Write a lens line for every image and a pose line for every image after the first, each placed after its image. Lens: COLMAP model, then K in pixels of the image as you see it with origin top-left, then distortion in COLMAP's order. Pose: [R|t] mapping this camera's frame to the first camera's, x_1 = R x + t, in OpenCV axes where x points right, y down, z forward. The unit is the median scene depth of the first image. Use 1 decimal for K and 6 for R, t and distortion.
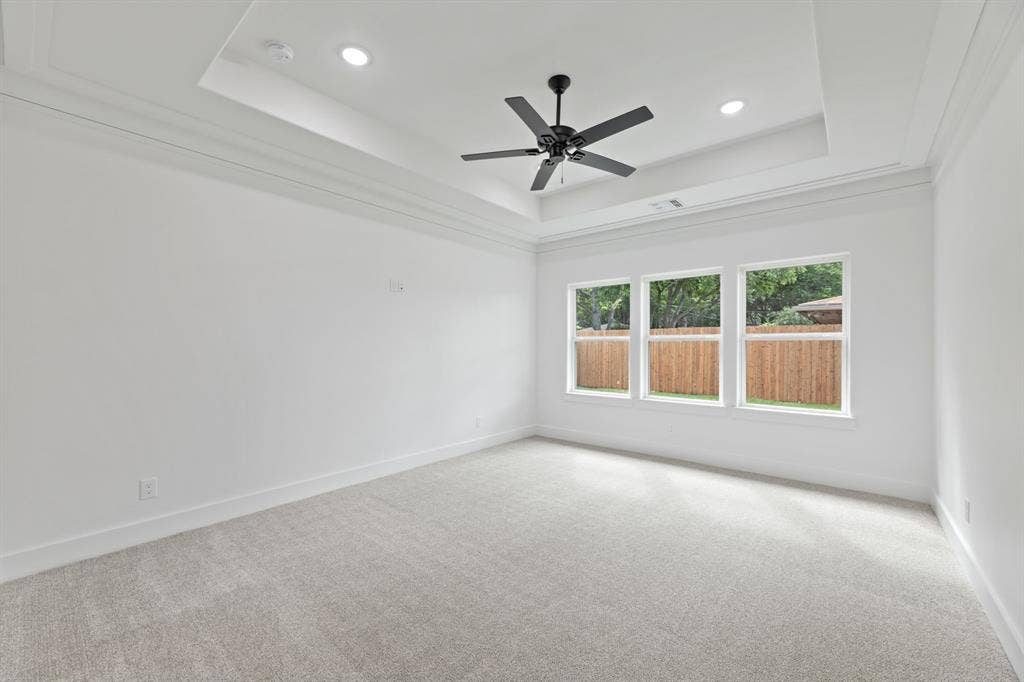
lens RADIAL K [[408.2, 0, 508.2], [0, 408.2, 346.1], [0, 0, 1]] dist [0.001979, 0.000304]
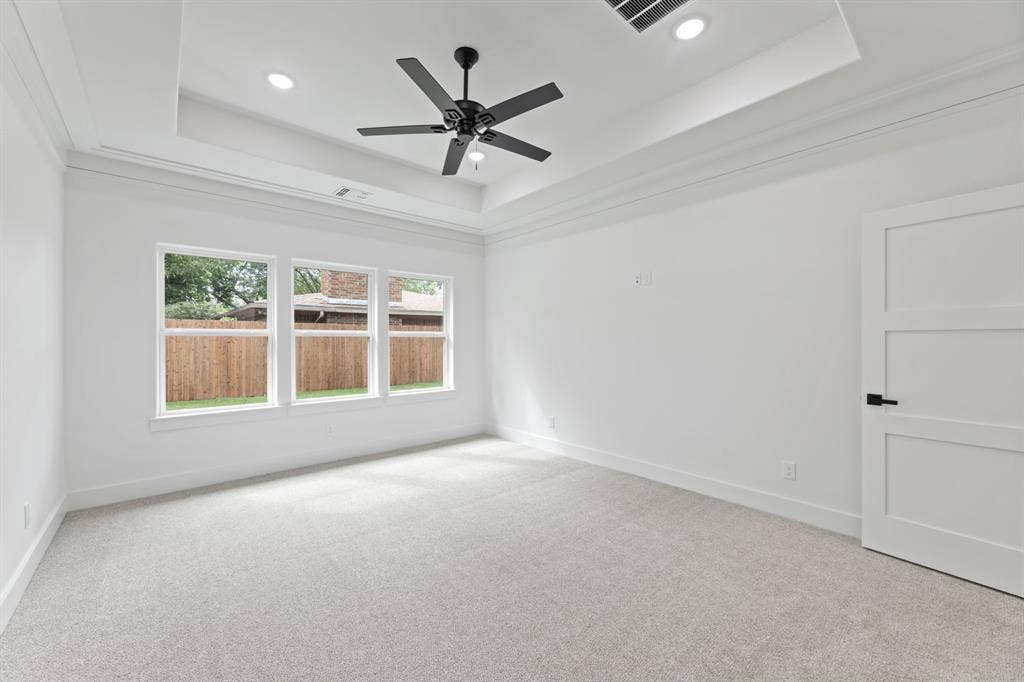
lens RADIAL K [[408.2, 0, 509.7], [0, 408.2, 346.2], [0, 0, 1]] dist [0.001979, 0.000304]
pose [[0.146348, -0.014579, 0.989126, -0.388394], [0.004216, 0.999892, 0.014114, -0.001012], [-0.989224, 0.002104, 0.146393, 0.383844]]
